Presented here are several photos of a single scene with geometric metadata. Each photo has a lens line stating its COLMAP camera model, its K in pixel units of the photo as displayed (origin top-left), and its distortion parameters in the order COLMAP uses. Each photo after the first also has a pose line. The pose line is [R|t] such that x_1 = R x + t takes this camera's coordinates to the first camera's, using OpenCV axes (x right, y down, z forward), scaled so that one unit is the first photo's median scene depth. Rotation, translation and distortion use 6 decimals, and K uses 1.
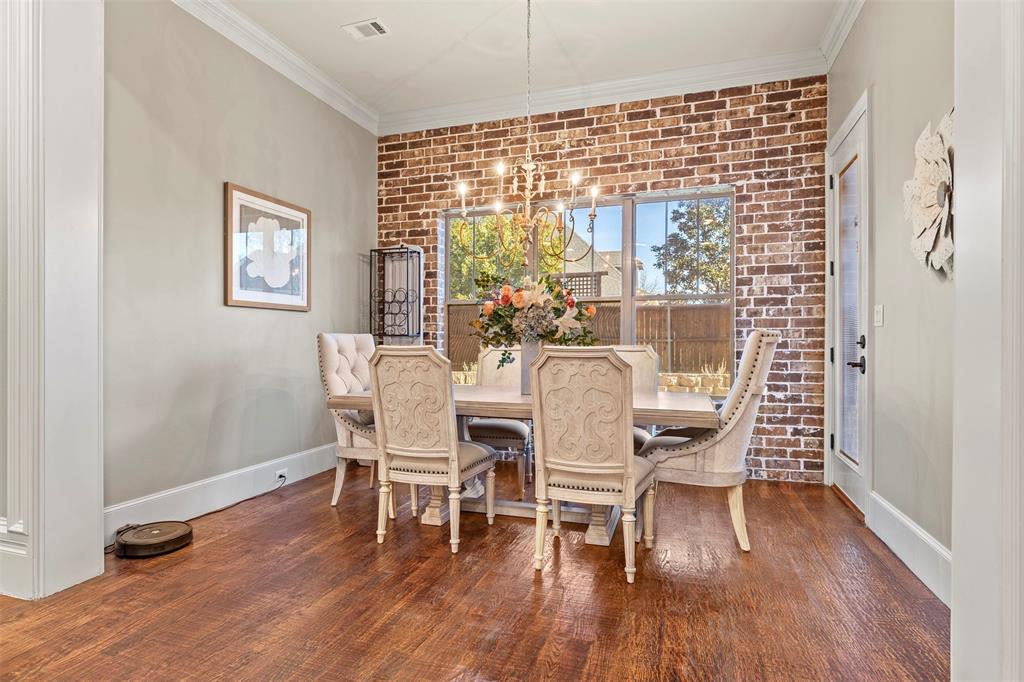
lens RADIAL K [[523.1, 0, 517.5], [0, 523.1, 340.8], [0, 0, 1]] dist [-0.000121, -0.000435]
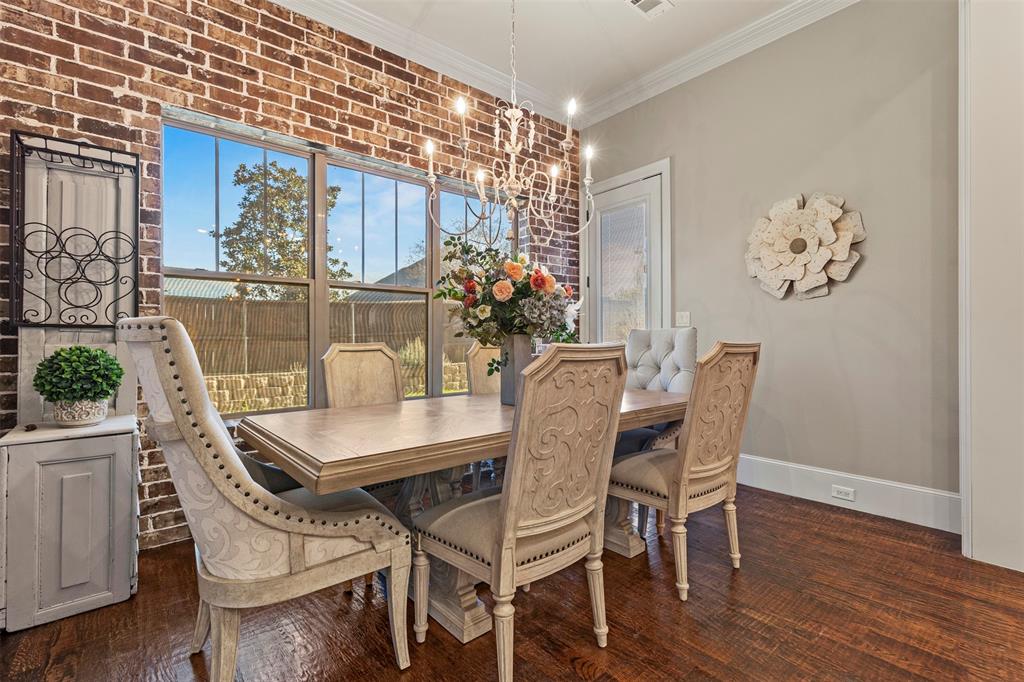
lens RADIAL K [[463.3, 0, 518.3], [0, 463.3, 338.7], [0, 0, 1]] dist [0.006075, -0.001601]
pose [[0.527251, -0.002775, 0.849705, -0.403125], [0.003373, 0.999994, 0.001173, 0.001977], [-0.849703, 0.002247, 0.527257, 0.450739]]
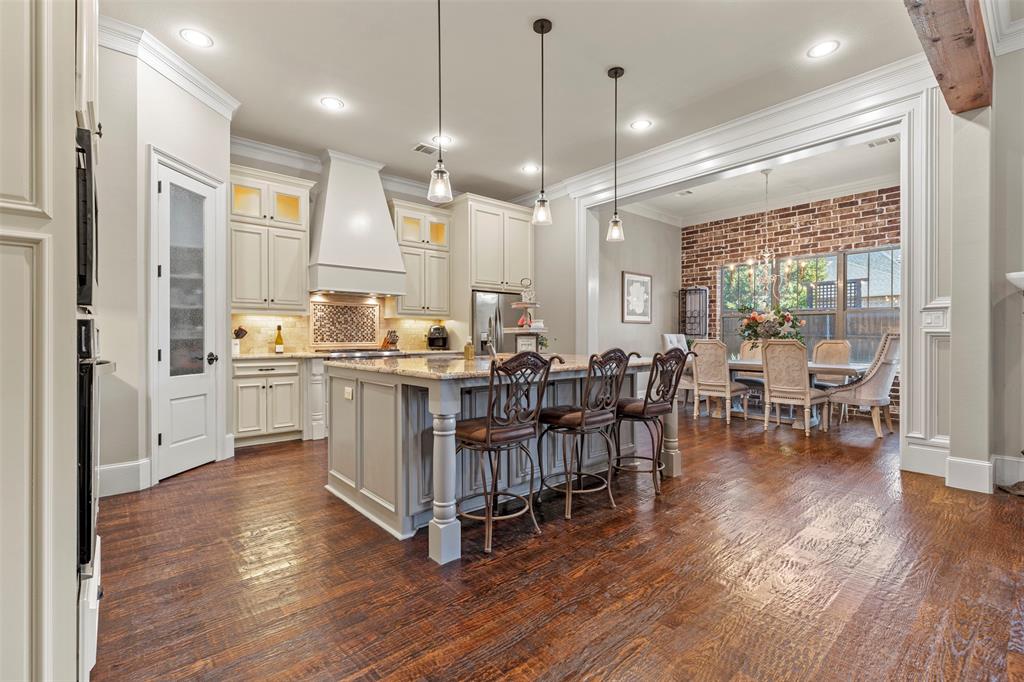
lens RADIAL K [[463.3, 0, 516.5], [0, 463.3, 337.6], [0, 0, 1]] dist [0.006075, -0.001601]
pose [[0.859257, 0.000965, -0.511544, 0.080559], [-0.001217, 0.999999, -0.000157, 0.001319], [0.511543, 0.000757, 0.859257, -0.801826]]
